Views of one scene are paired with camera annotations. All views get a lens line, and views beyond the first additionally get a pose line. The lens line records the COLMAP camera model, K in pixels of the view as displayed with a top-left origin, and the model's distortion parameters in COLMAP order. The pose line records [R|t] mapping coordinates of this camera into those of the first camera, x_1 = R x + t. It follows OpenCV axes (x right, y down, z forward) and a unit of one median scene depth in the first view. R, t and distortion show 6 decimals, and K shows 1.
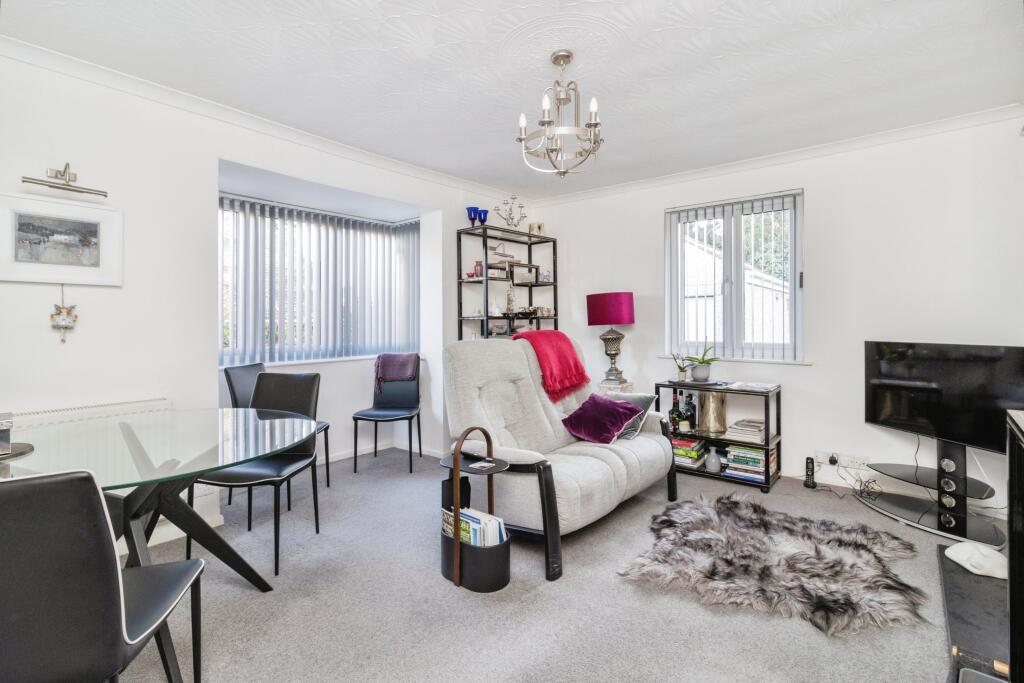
lens RADIAL K [[479.6, 0, 512.3], [0, 479.6, 326.4], [0, 0, 1]] dist [-0.001682, 0.000060]
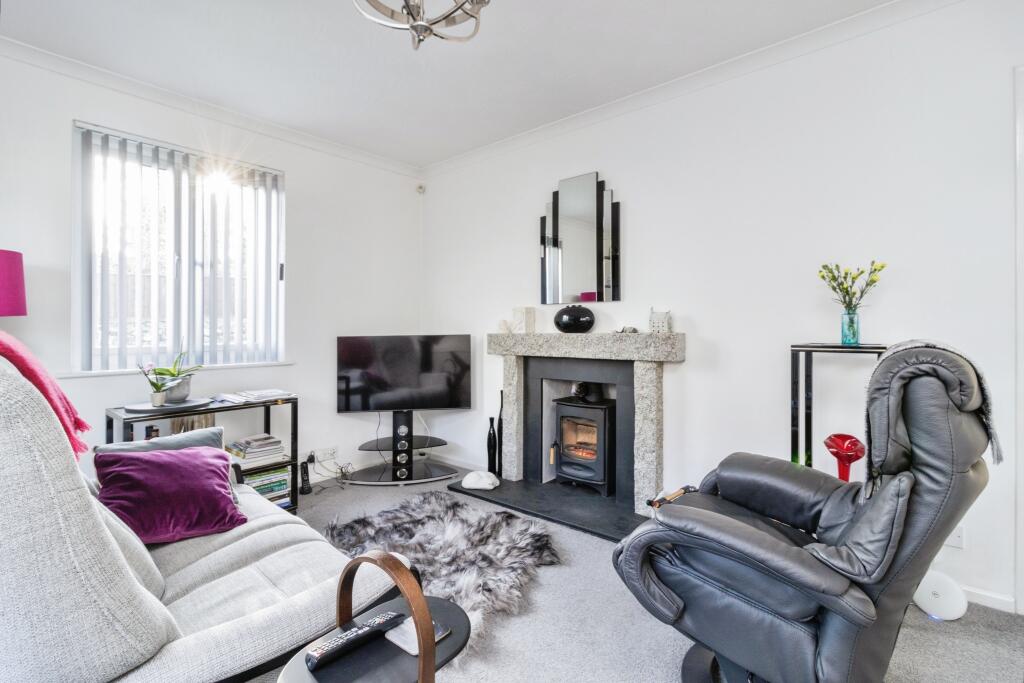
lens RADIAL K [[479.6, 0, 512.3], [0, 479.6, 326.4], [0, 0, 1]] dist [-0.001682, 0.000060]
pose [[-0.006261, 0.002652, 0.999977, -0.376231], [0.001743, 0.999995, -0.002642, 0.013435], [-0.999979, 0.001727, -0.006266, 0.693349]]
